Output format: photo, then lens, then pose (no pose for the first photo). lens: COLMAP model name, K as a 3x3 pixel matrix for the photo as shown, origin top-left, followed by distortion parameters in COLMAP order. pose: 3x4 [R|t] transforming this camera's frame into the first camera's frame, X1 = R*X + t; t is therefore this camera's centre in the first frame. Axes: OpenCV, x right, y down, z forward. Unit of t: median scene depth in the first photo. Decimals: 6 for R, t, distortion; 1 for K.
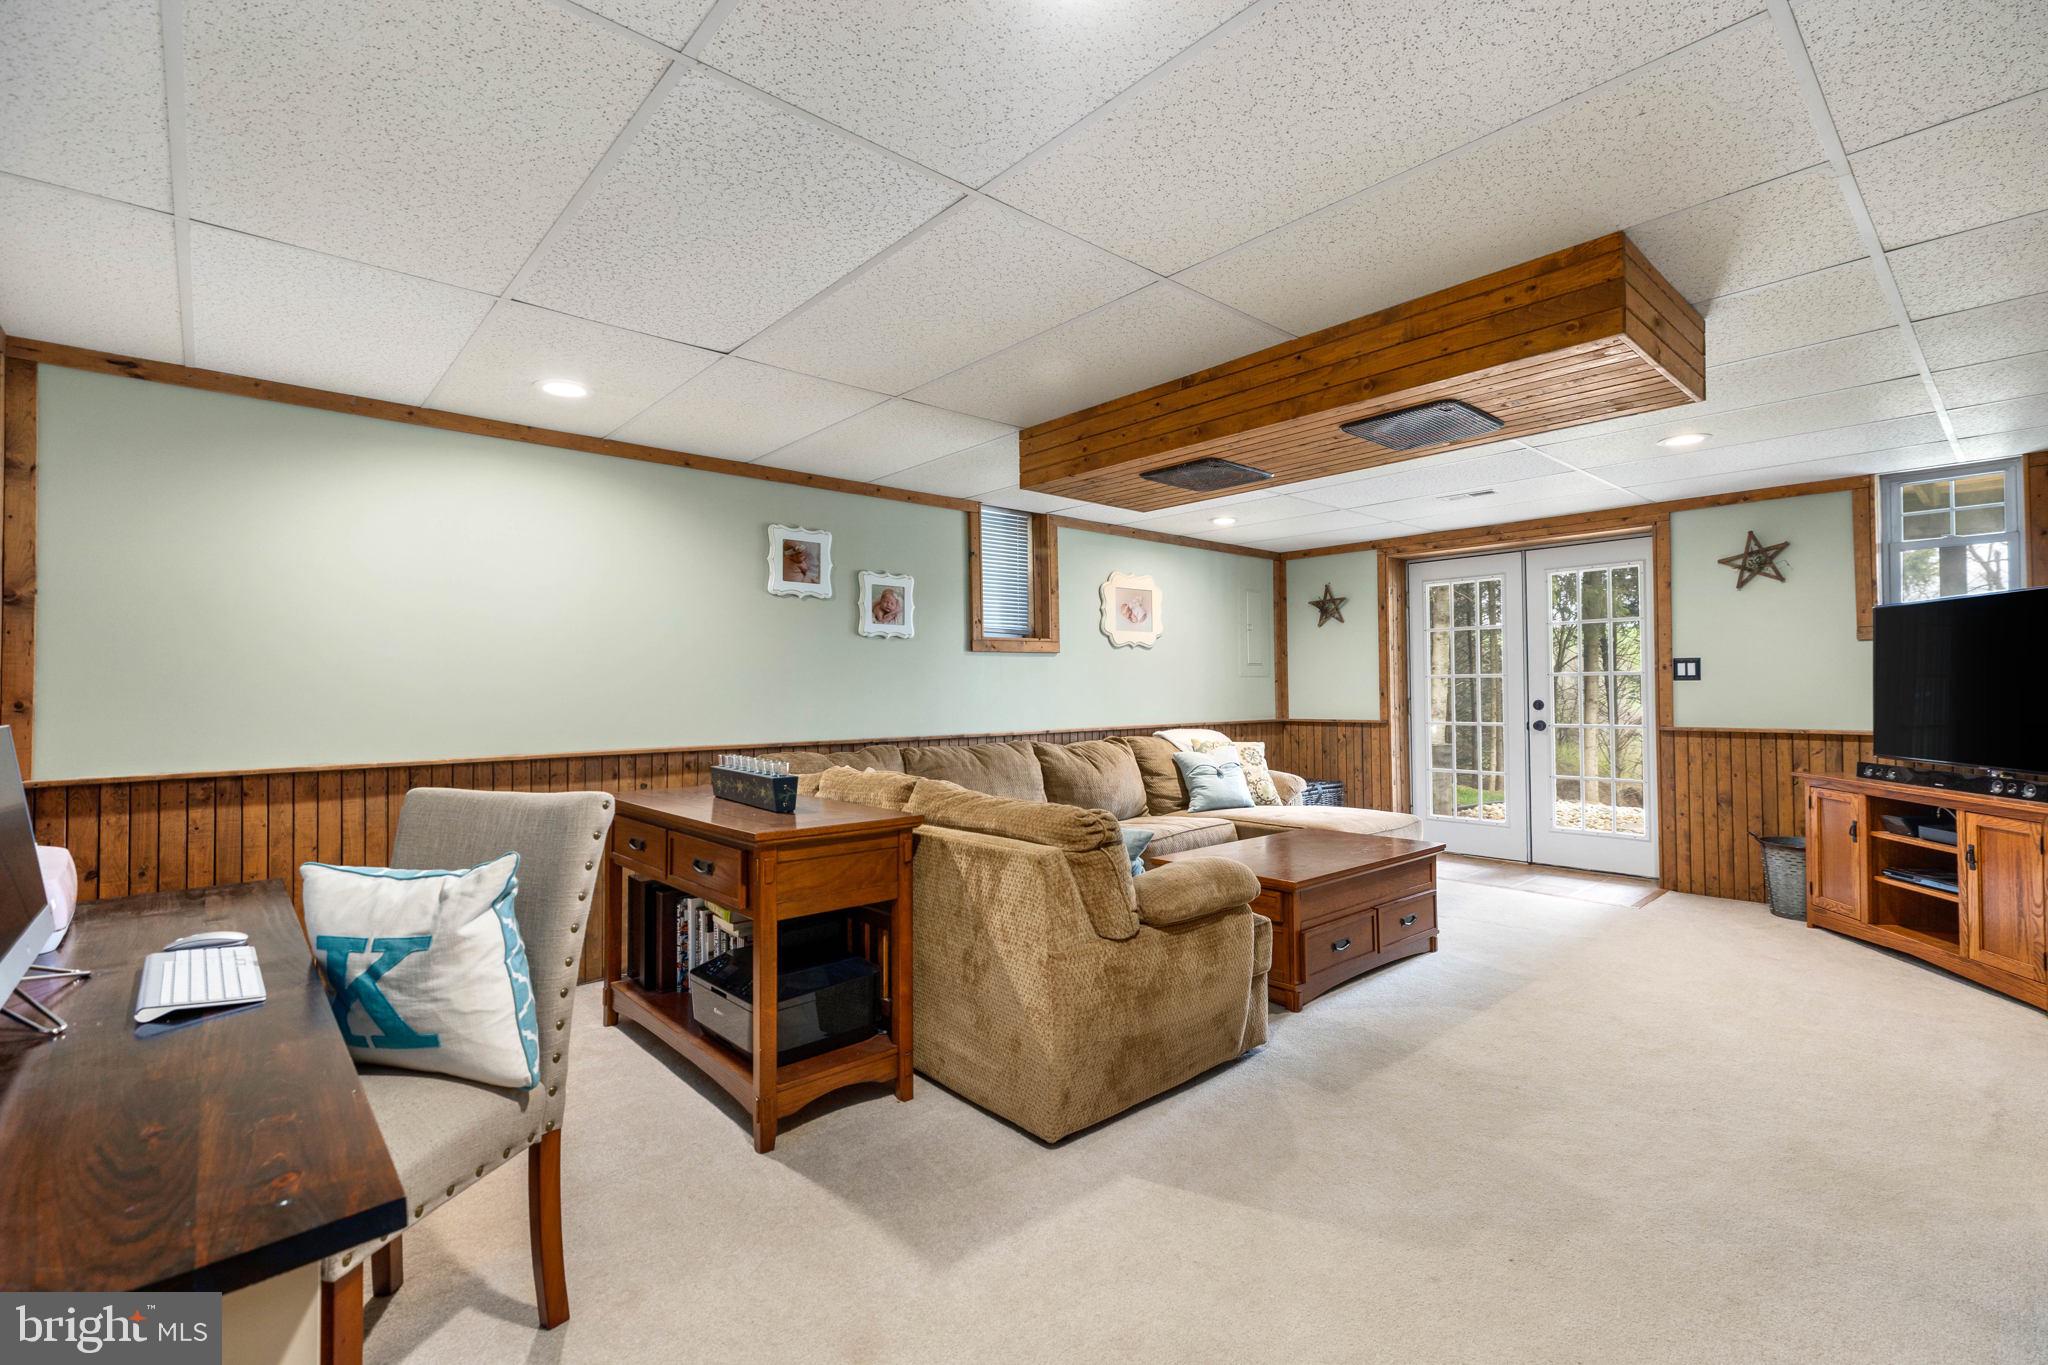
lens RADIAL K [[916.2, 0, 1034.8], [0, 916.2, 675.8], [0, 0, 1]] dist [0.002000, 0.000068]
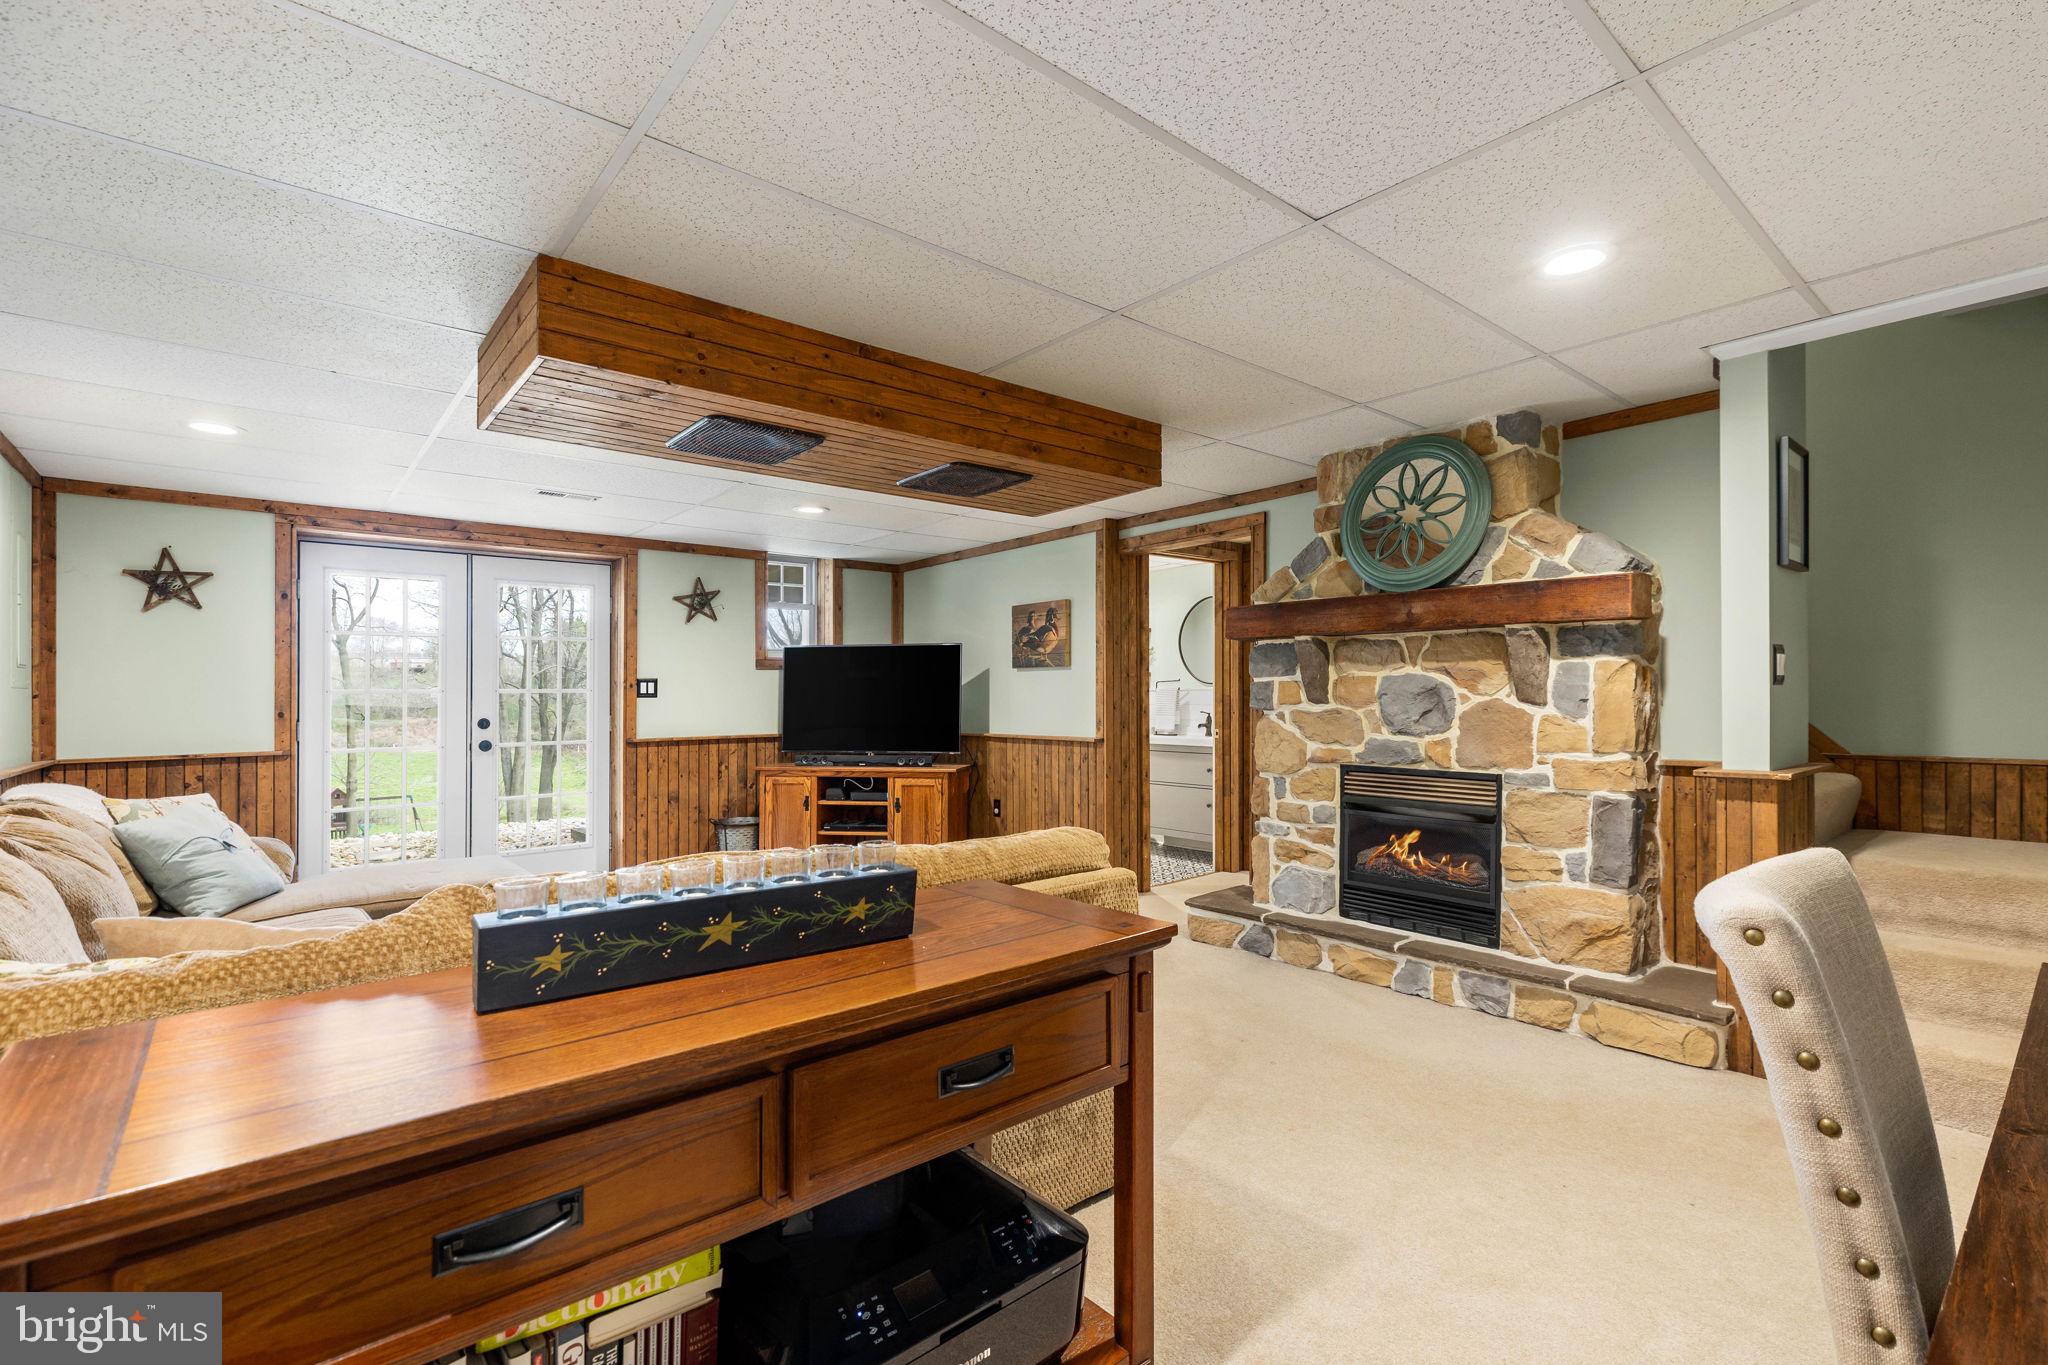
lens RADIAL K [[916.2, 0, 1034.7], [0, 916.2, 692.6], [0, 0, 1]] dist [0.002000, 0.000068]
pose [[0.023785, 0.011262, 0.999654, -0.431117], [-0.006072, 0.999920, -0.011120, 0.008848], [-0.999699, -0.005805, 0.023852, 0.501230]]
